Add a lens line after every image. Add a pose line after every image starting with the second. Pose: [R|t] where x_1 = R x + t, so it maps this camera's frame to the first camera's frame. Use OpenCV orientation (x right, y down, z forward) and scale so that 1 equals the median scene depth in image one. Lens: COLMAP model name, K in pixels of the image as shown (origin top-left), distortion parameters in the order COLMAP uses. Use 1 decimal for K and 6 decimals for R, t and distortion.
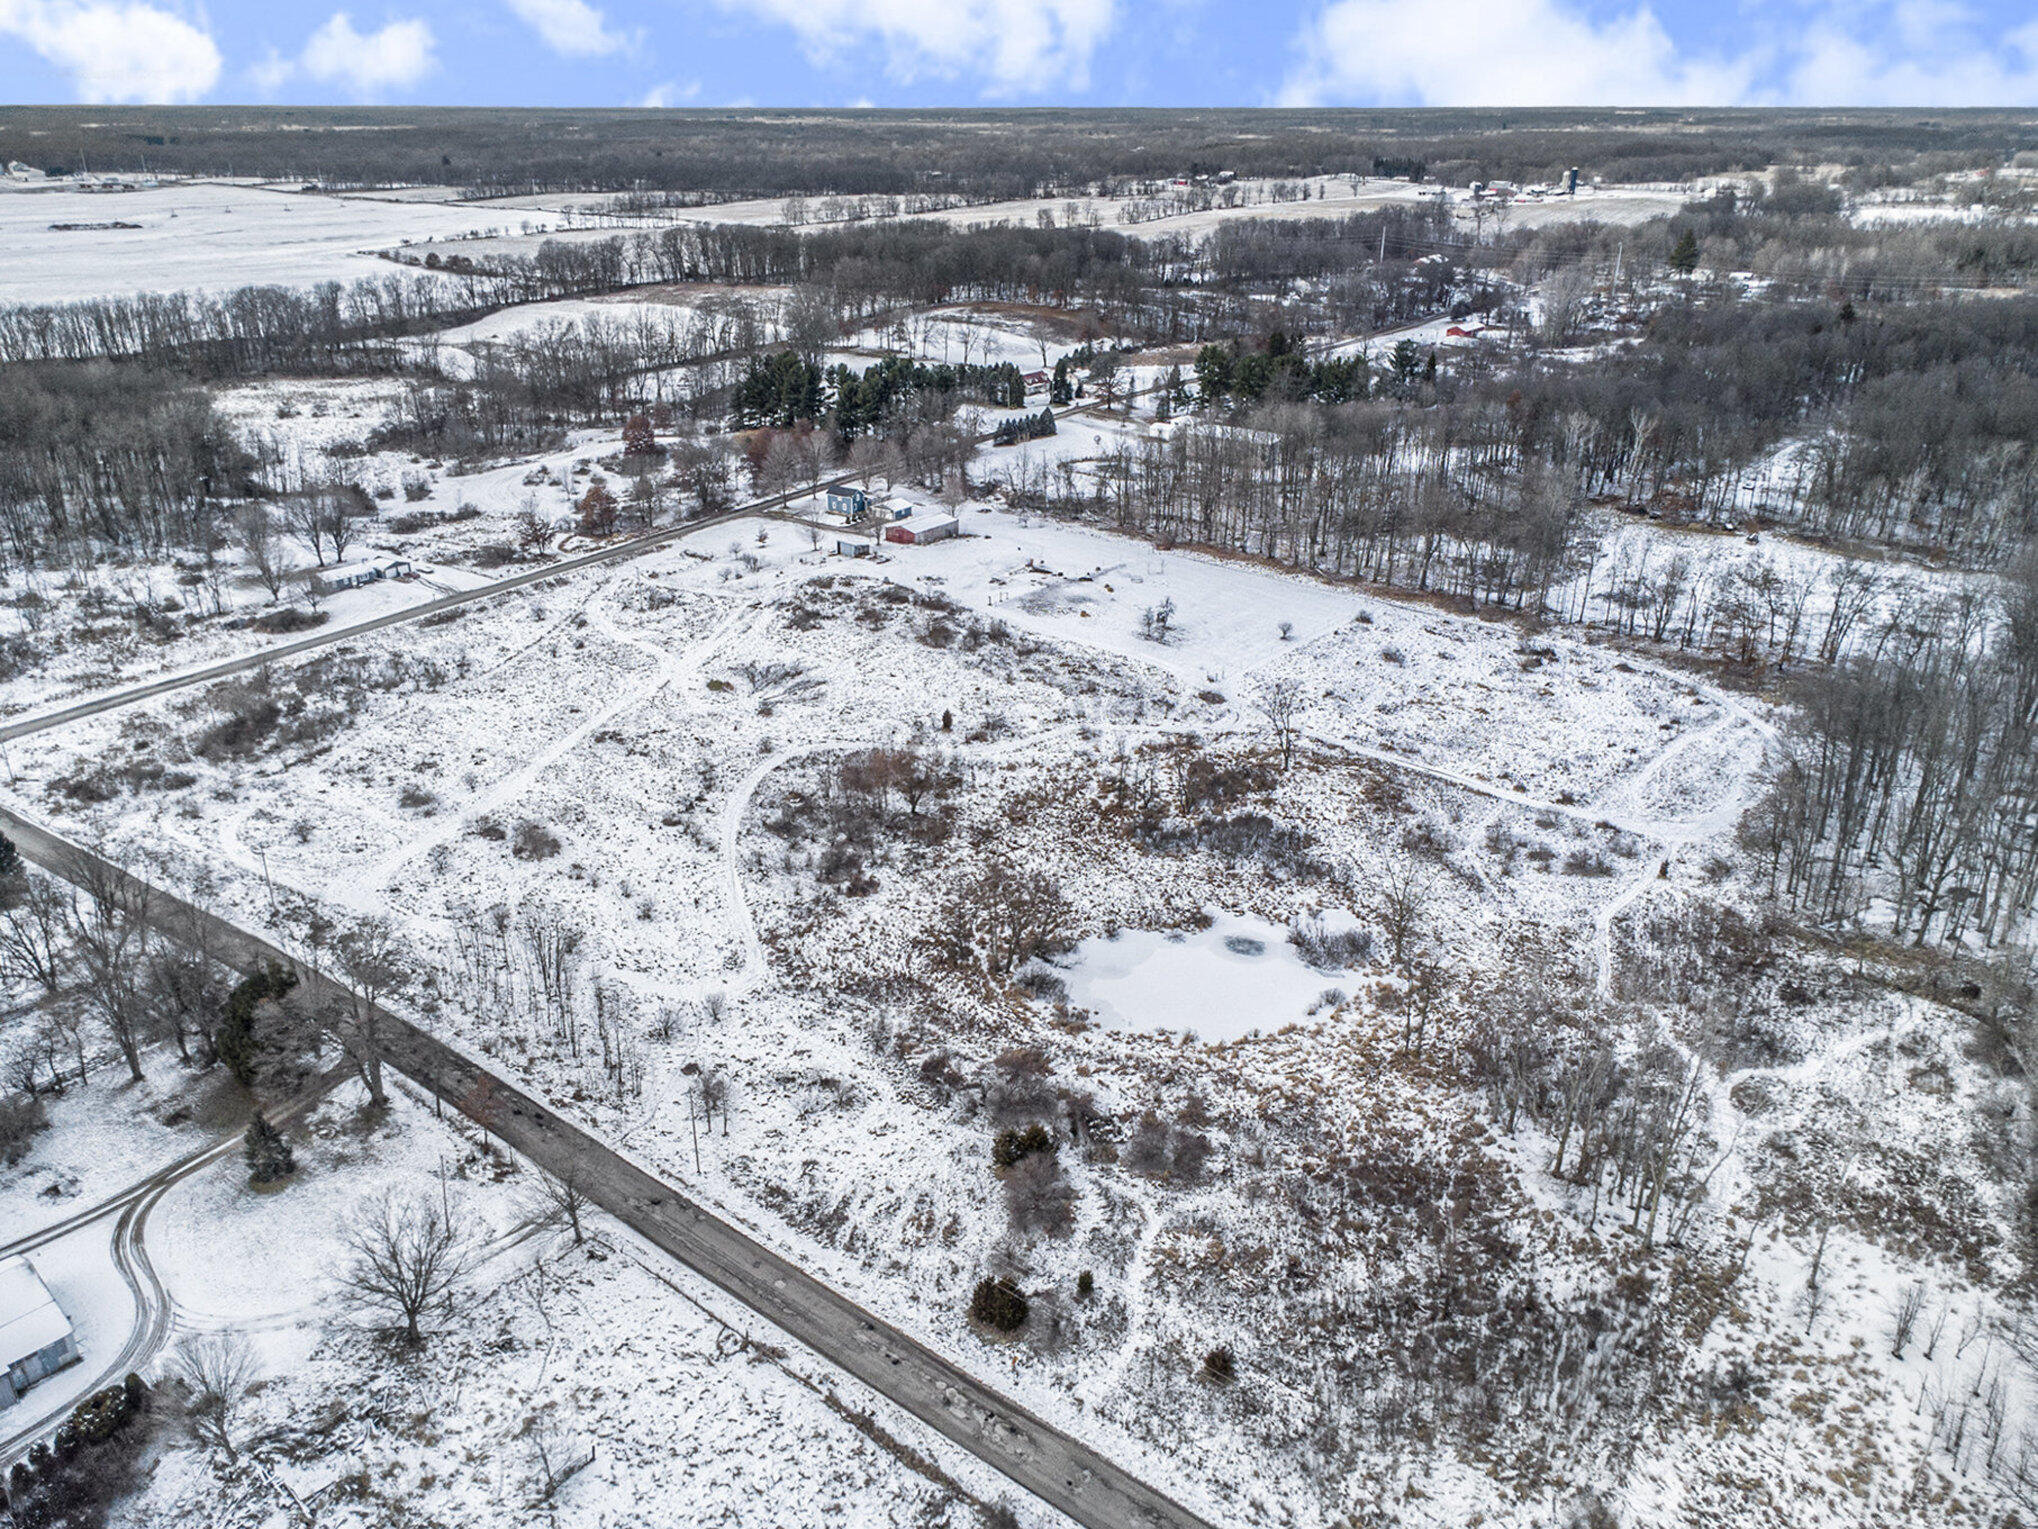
lens RADIAL K [[1528.7, 0, 996.4], [0, 1528.7, 767.9], [0, 0, 1]] dist [0.020730, -0.004516]
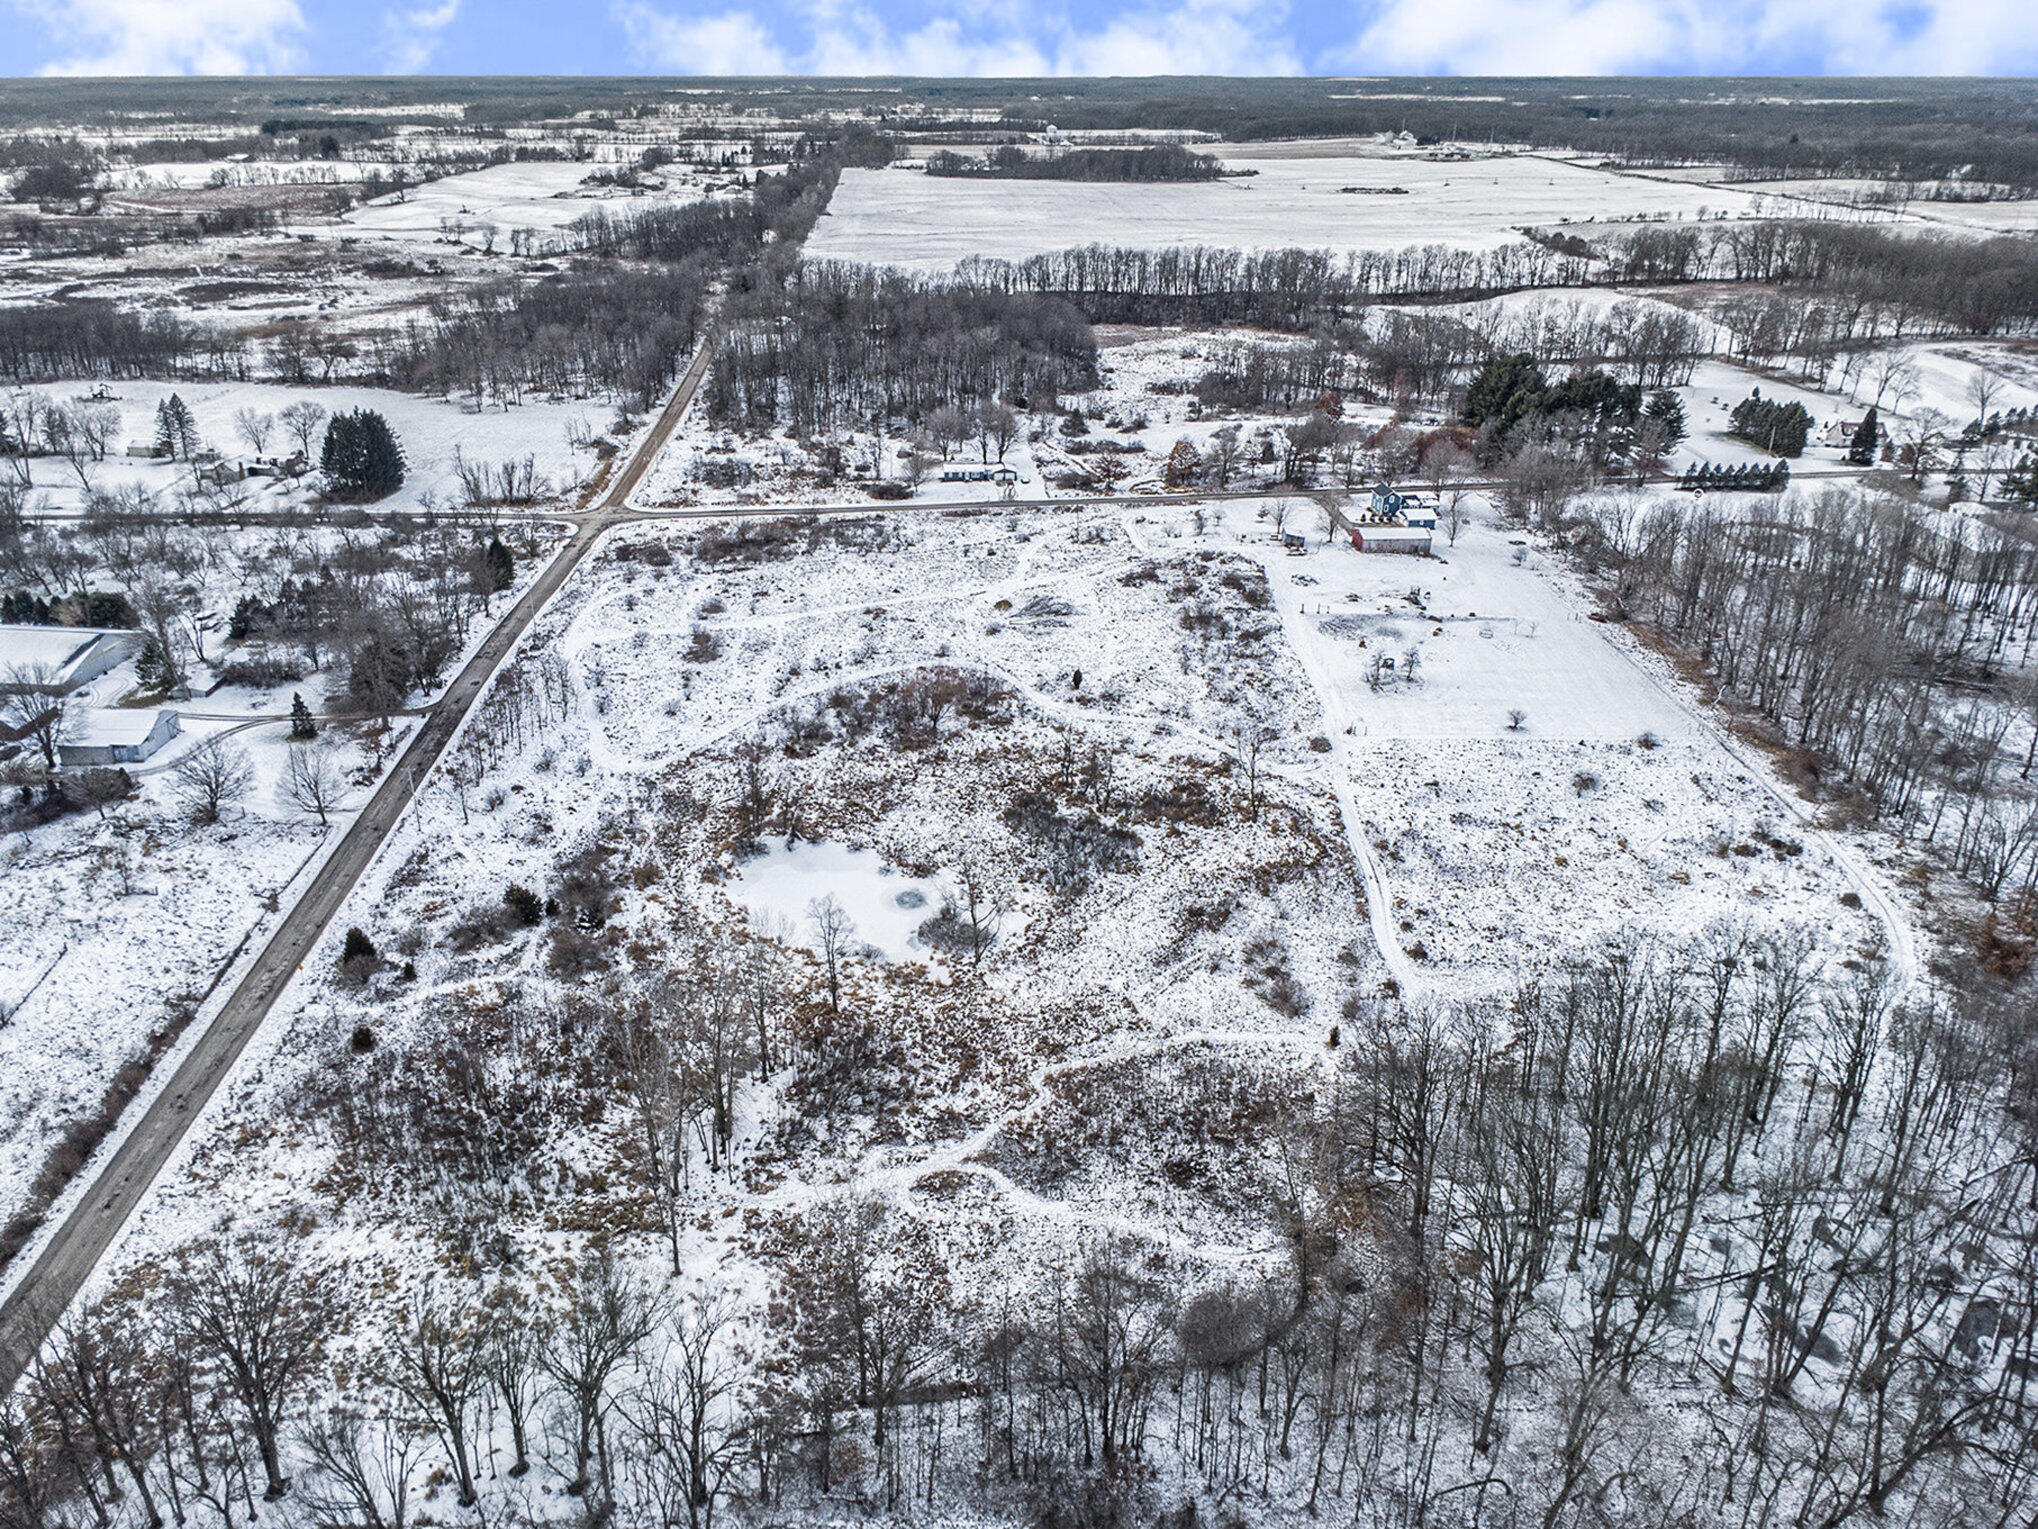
lens RADIAL K [[1473.2, 0, 960.3], [0, 1473.2, 765.6], [0, 0, 1]] dist [0.009594, -0.000158]
pose [[0.624959, 0.328011, -0.708403, 0.734439], [-0.309241, 0.937230, 0.161150, -0.126083], [0.716796, 0.118355, 0.687165, 0.233258]]
